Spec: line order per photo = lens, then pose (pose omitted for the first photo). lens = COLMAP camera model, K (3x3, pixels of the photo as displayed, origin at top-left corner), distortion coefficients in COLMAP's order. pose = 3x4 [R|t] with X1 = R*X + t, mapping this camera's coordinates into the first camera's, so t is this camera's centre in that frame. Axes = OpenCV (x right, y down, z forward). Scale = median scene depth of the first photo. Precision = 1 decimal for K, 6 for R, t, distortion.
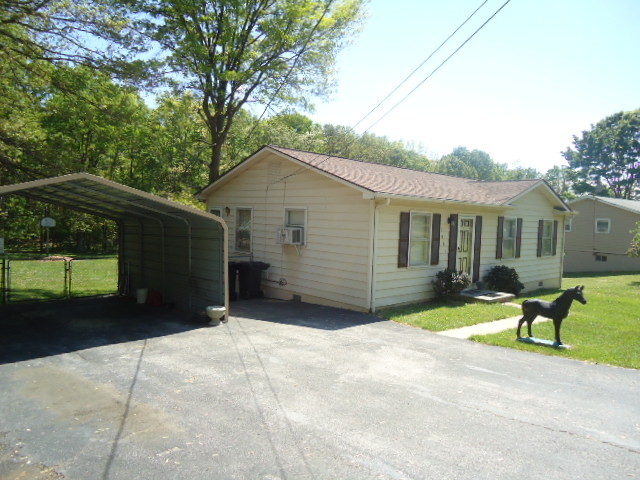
lens RADIAL K [[466.2, 0, 320.0], [0, 466.2, 240.0], [0, 0, 1]] dist [-0.003211, 0.001364]
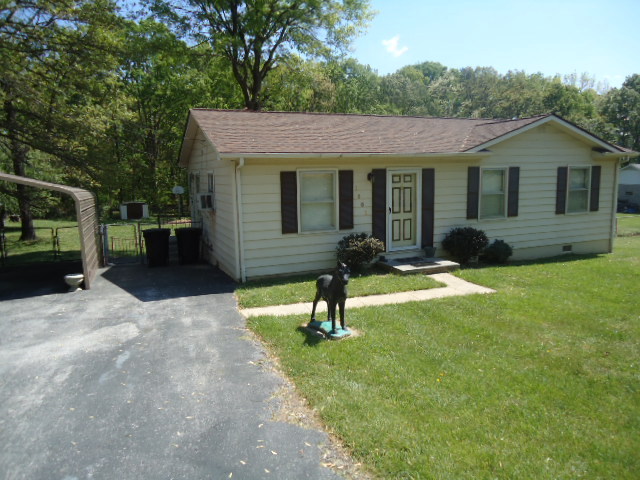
lens RADIAL K [[462.8, 0, 320.0], [0, 462.8, 240.0], [0, 0, 1]] dist [-0.001701, -0.001060]
pose [[0.934808, -0.002996, -0.355142, 0.531045], [0.035947, 0.995627, 0.086221, -0.003269], [0.353330, -0.093367, 0.930828, 0.180328]]
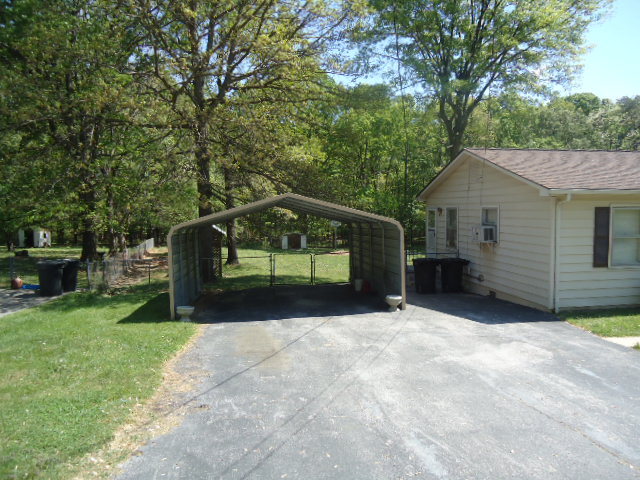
lens RADIAL K [[466.2, 0, 320.0], [0, 466.2, 240.0], [0, 0, 1]] dist [-0.003211, 0.001364]
pose [[0.824052, -0.005171, -0.566490, 0.233382], [0.010873, 0.999919, 0.006689, -0.006779], [0.566410, -0.011671, 0.824041, -0.065342]]
